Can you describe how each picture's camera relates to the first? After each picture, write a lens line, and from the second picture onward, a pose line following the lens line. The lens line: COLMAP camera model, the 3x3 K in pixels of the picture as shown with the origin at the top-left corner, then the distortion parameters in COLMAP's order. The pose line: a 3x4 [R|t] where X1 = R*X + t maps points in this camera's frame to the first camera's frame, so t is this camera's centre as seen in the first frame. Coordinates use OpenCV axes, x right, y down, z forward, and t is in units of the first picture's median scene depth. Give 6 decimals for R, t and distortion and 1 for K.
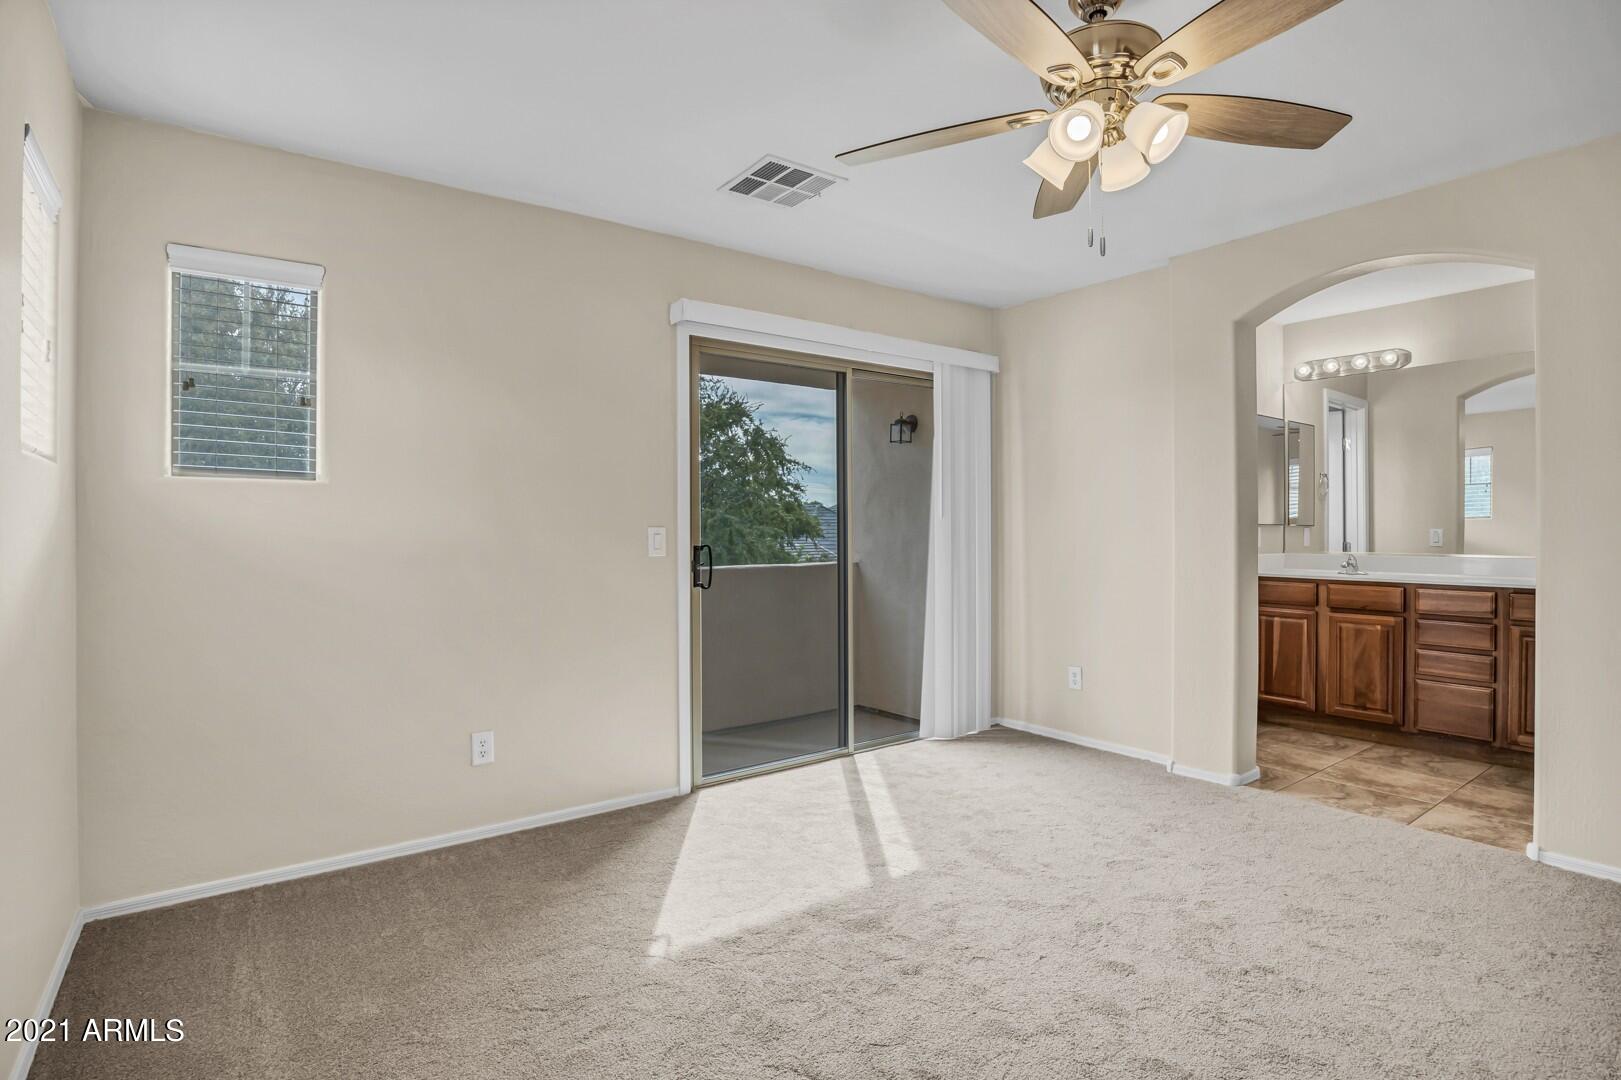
lens RADIAL K [[818.6, 0, 822.4], [0, 818.6, 531.2], [0, 0, 1]] dist [-0.039827, 0.001685]
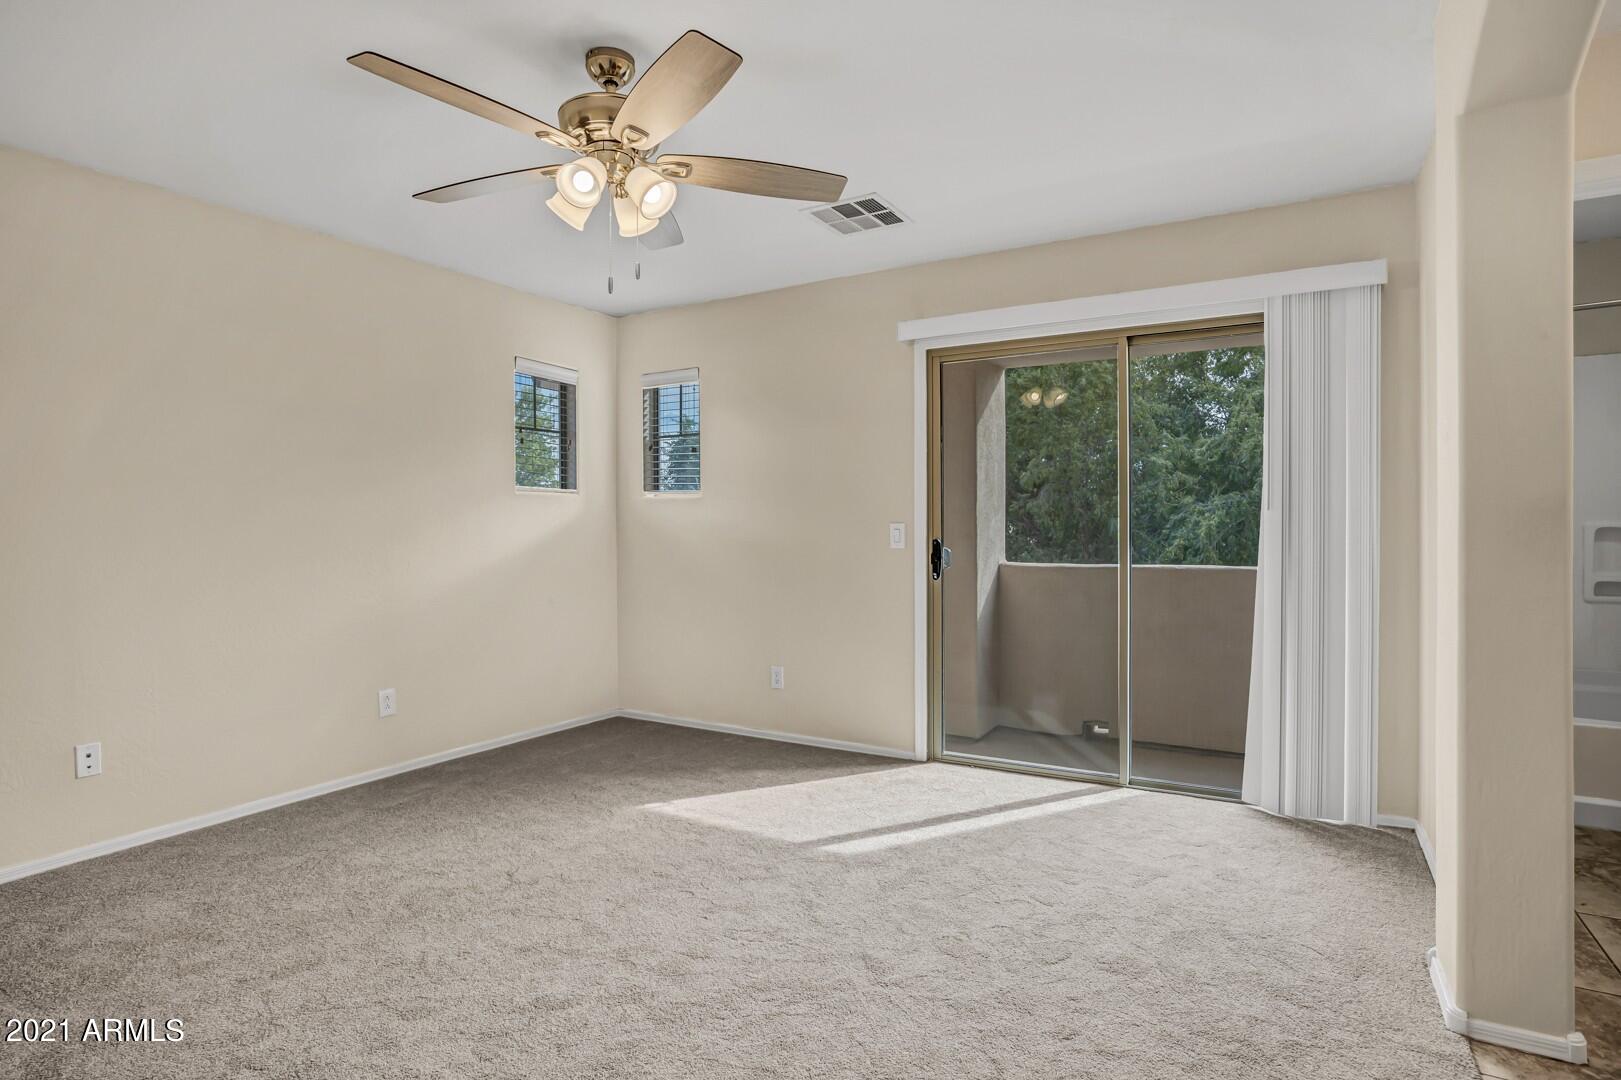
lens RADIAL K [[818.6, 0, 822.4], [0, 818.6, 531.2], [0, 0, 1]] dist [-0.039827, 0.001685]
pose [[0.397327, 0.009309, -0.917630, 0.771273], [-0.004521, 0.999956, 0.008186, -0.001820], [0.917666, 0.000896, 0.397351, 0.412205]]
